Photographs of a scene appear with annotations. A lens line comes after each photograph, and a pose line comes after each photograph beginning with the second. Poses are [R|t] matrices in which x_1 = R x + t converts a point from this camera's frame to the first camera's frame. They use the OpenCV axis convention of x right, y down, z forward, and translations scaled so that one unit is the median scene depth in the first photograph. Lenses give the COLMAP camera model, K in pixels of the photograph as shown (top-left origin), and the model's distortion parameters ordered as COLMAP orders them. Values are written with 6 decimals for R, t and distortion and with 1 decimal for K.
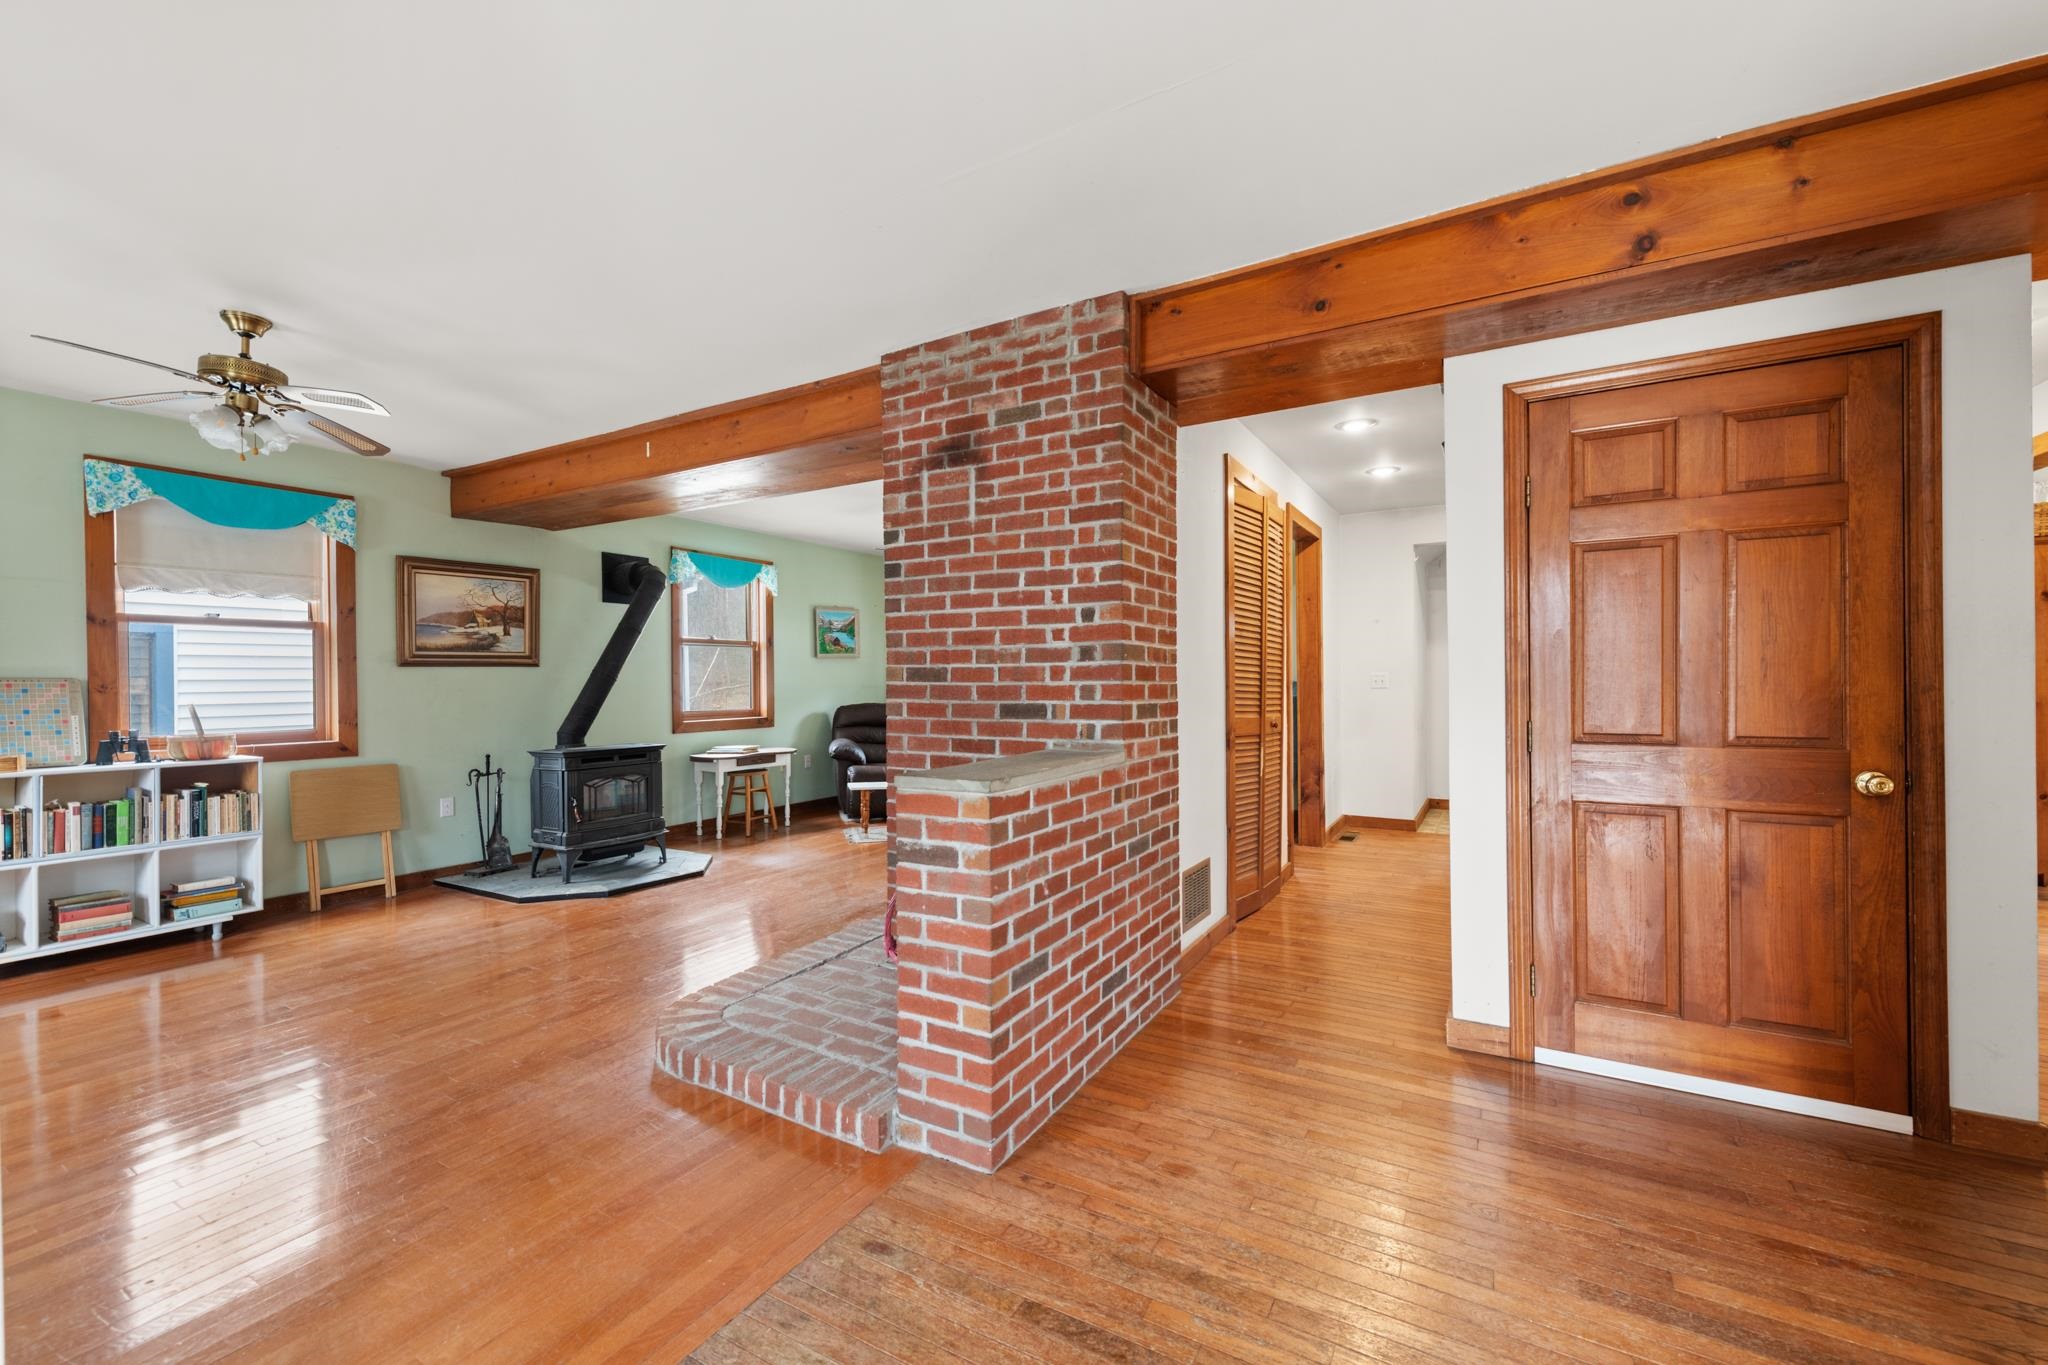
lens RADIAL K [[826.3, 0, 1034.3], [0, 826.3, 682.9], [0, 0, 1]] dist [-0.000268, -0.000197]
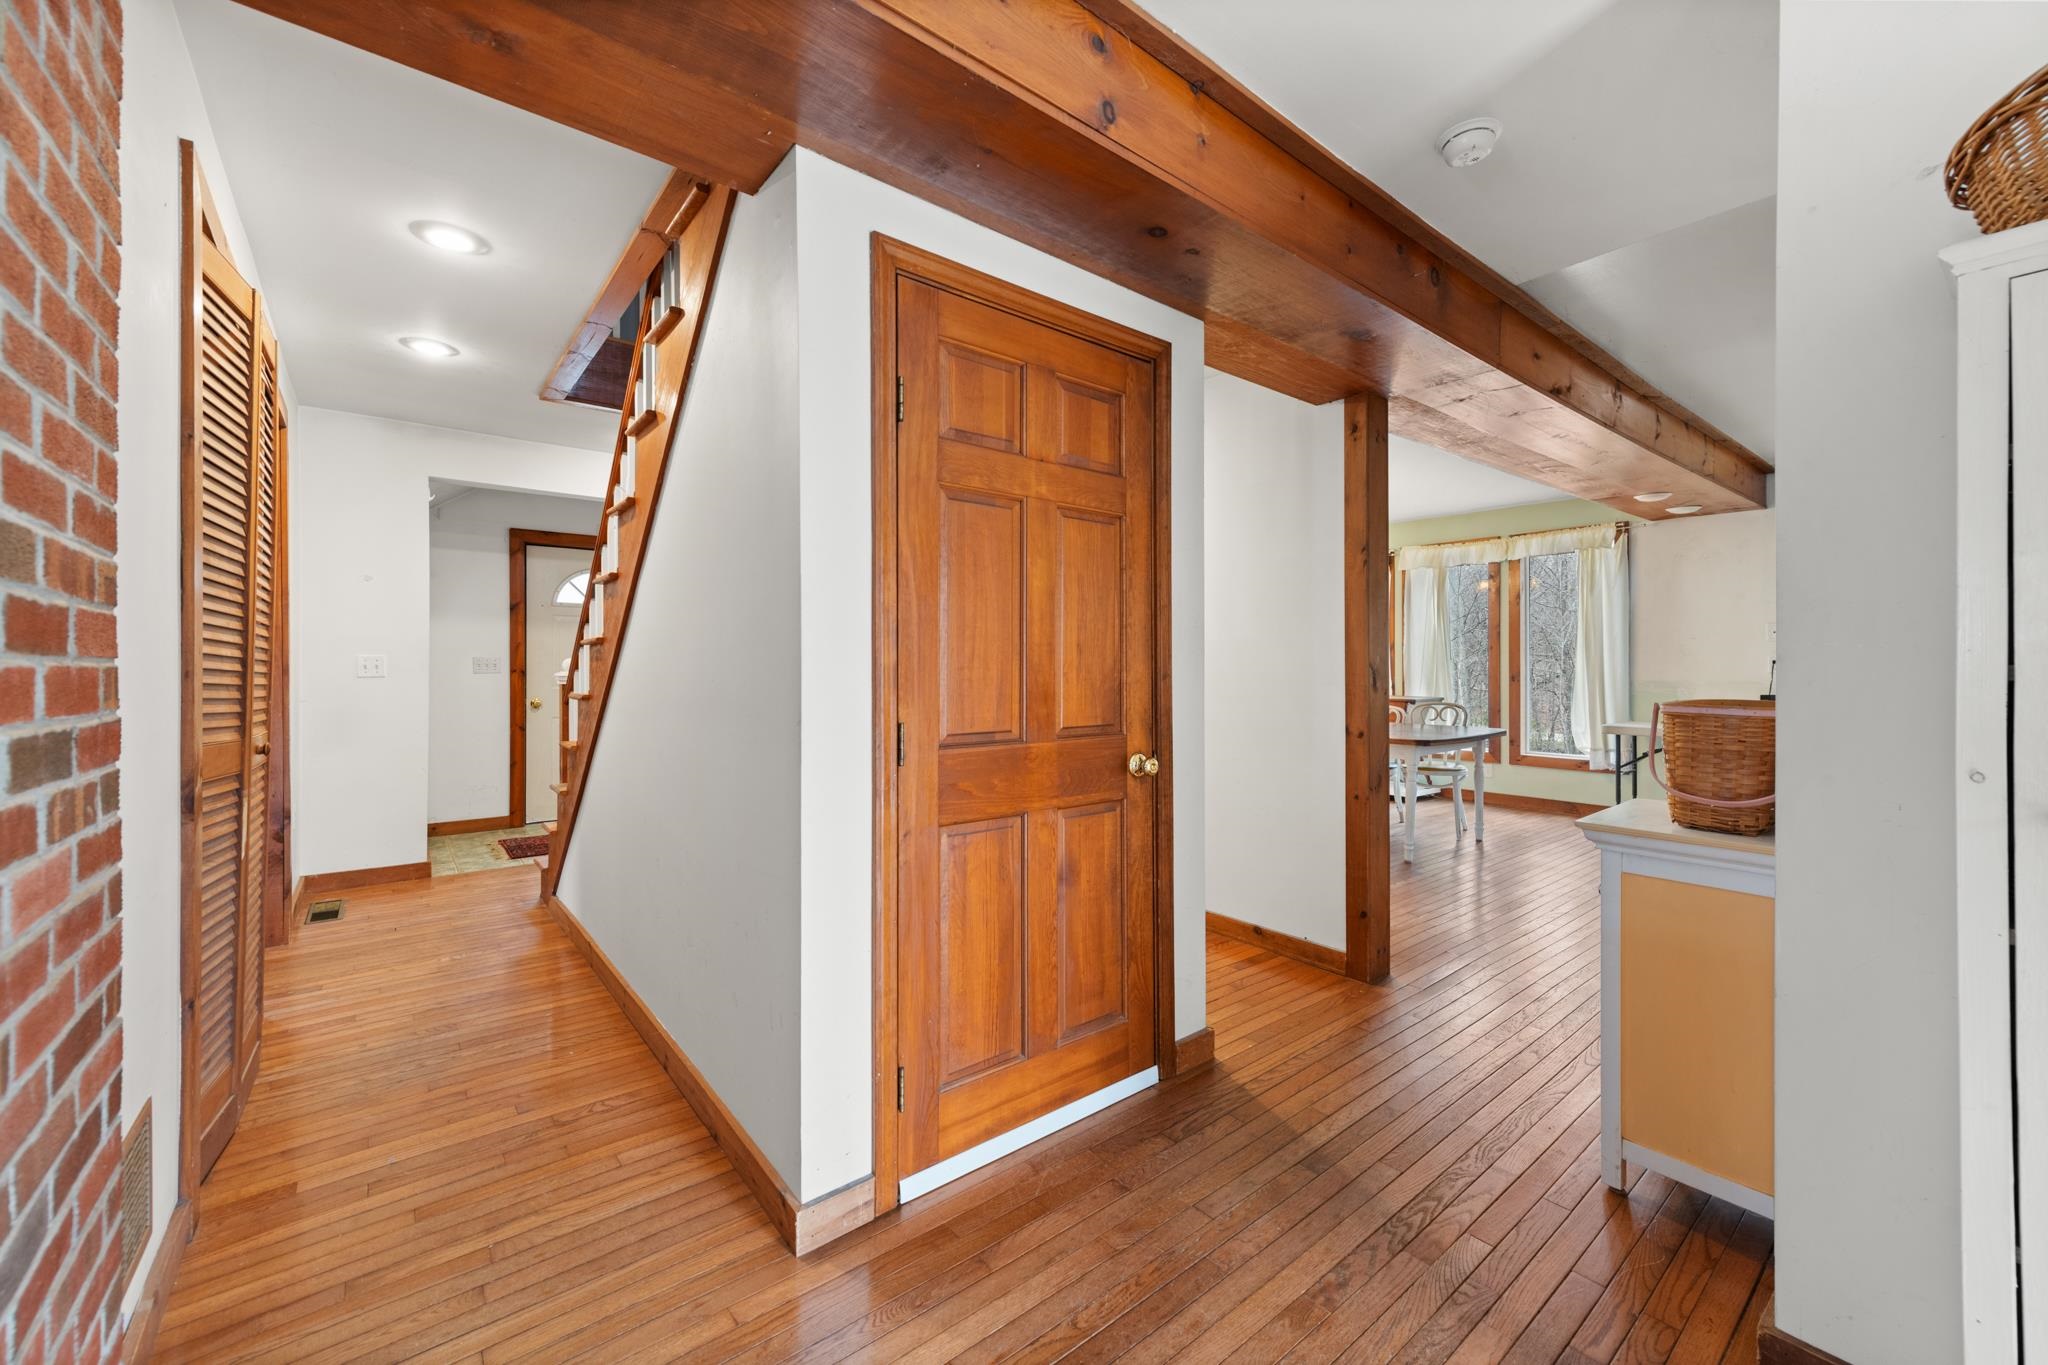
lens RADIAL K [[802.9, 0, 1032.4], [0, 802.9, 662.1], [0, 0, 1]] dist [0.003794, -0.000562]
pose [[0.360367, 0.012940, 0.932721, -0.001294], [-0.004349, 0.999916, -0.012192, 0.001845], [-0.932801, 0.000338, 0.360393, 0.523933]]
